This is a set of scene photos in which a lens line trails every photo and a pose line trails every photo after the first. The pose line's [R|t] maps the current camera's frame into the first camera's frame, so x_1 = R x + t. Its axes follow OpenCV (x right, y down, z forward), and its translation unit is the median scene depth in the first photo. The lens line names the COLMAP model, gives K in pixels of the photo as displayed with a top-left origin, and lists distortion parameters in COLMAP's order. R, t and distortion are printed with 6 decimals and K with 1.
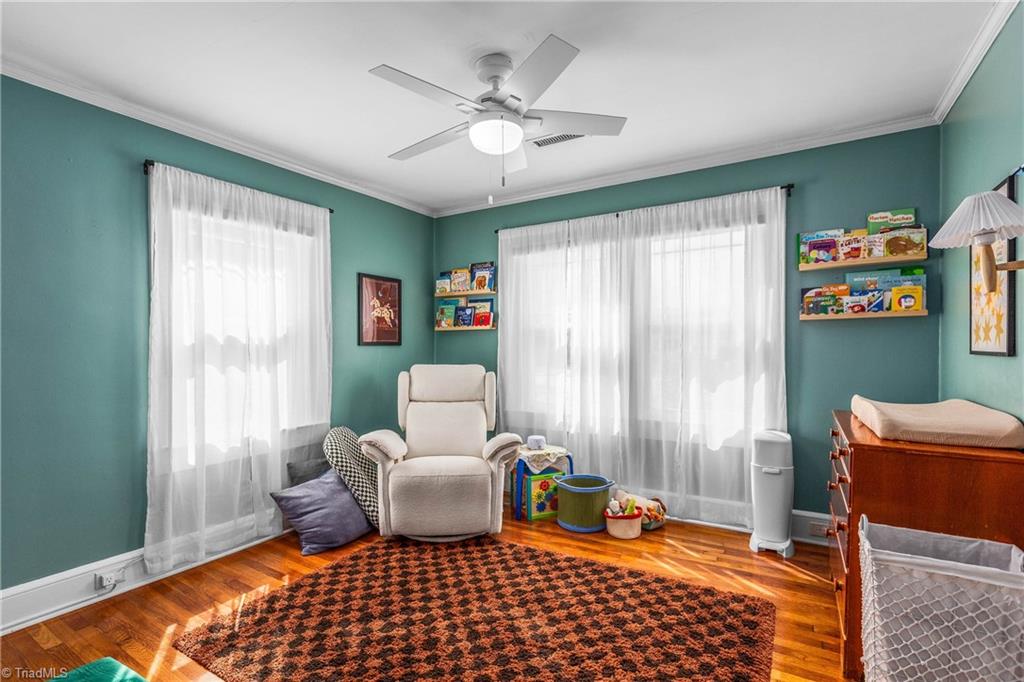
lens RADIAL K [[480.1, 0, 505.6], [0, 480.1, 351.8], [0, 0, 1]] dist [-0.004800, -0.000075]
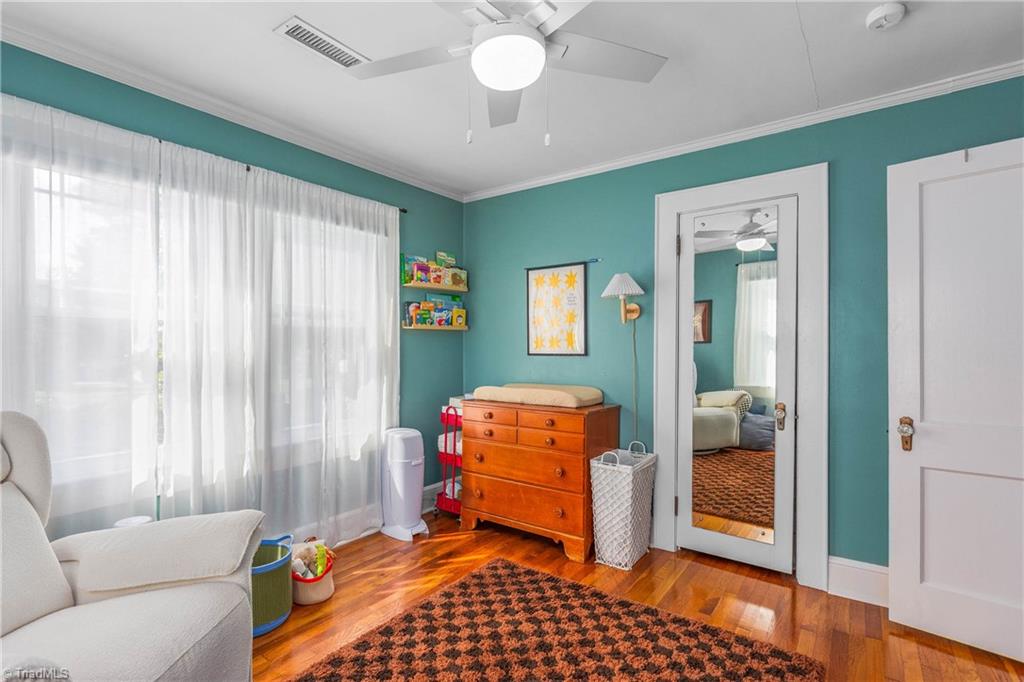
lens RADIAL K [[480.1, 0, 514.3], [0, 480.1, 343.3], [0, 0, 1]] dist [-0.004800, -0.000075]
pose [[0.089435, 0.009394, 0.995948, -0.577985], [0.005739, 0.999934, -0.009947, -0.018390], [-0.995976, 0.006605, 0.089375, 0.707036]]
